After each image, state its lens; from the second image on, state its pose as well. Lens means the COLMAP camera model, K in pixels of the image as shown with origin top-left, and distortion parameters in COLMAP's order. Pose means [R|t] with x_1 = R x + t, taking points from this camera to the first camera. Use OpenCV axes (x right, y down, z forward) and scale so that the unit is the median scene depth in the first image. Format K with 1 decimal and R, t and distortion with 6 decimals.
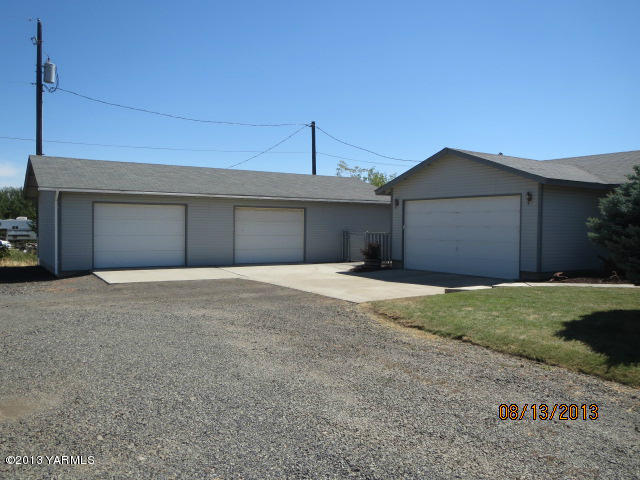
lens RADIAL K [[532.1, 0, 320.0], [0, 532.1, 240.0], [0, 0, 1]] dist [-0.023080, 0.000518]
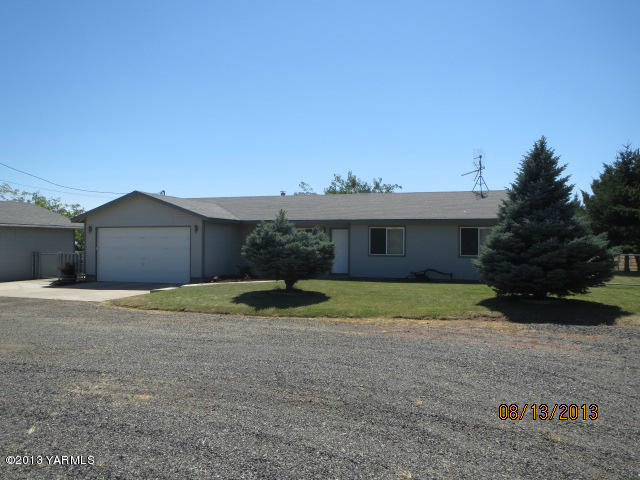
lens RADIAL K [[532.1, 0, 320.0], [0, 532.1, 240.0], [0, 0, 1]] dist [-0.023080, 0.000518]
pose [[0.777236, -0.003437, 0.629199, -0.289820], [0.022335, 0.999506, -0.022130, -0.005840], [-0.628812, 0.031253, 0.776929, -0.412379]]
